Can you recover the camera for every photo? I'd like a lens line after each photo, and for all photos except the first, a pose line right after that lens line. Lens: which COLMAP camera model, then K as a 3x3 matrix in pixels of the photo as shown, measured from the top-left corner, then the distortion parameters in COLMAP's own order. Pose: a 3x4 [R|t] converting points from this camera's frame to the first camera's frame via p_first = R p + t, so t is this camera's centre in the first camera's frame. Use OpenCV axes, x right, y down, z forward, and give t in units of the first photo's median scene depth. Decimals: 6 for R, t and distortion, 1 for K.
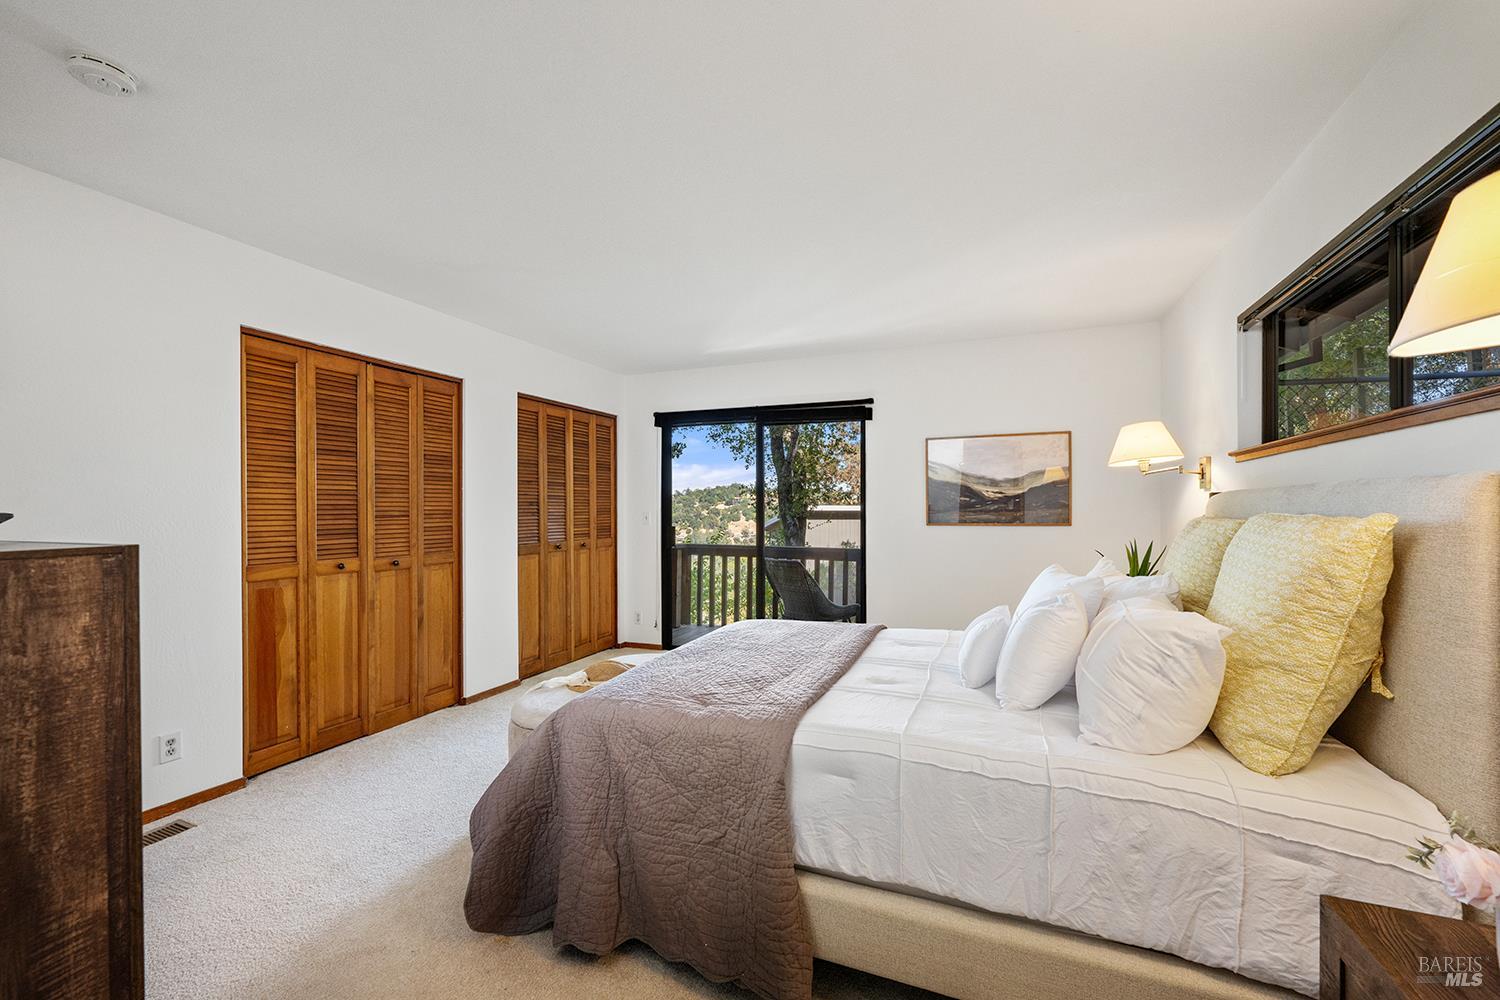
lens RADIAL K [[616.3, 0, 758.8], [0, 616.3, 502.1], [0, 0, 1]] dist [-0.001007, 0.001144]
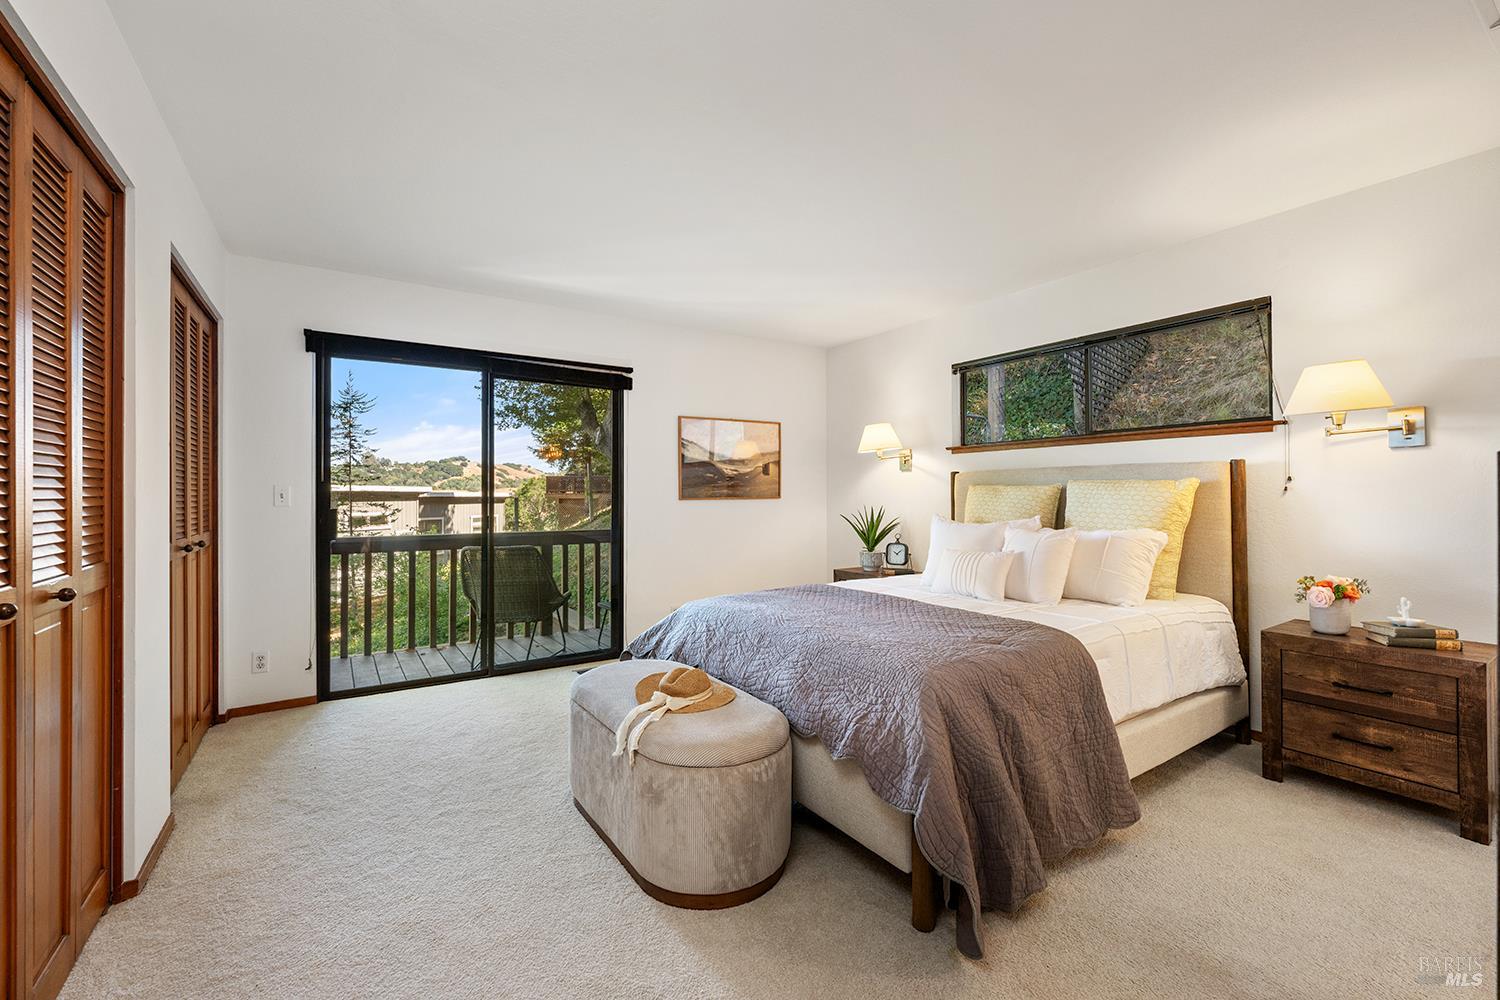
lens RADIAL K [[616.3, 0, 789.0], [0, 616.3, 496.9], [0, 0, 1]] dist [-0.001007, 0.001144]
pose [[0.550401, -0.006424, 0.834876, -0.493106], [-0.003857, 0.999940, 0.010237, 0.020595], [-0.834892, -0.008854, 0.550343, 0.282500]]
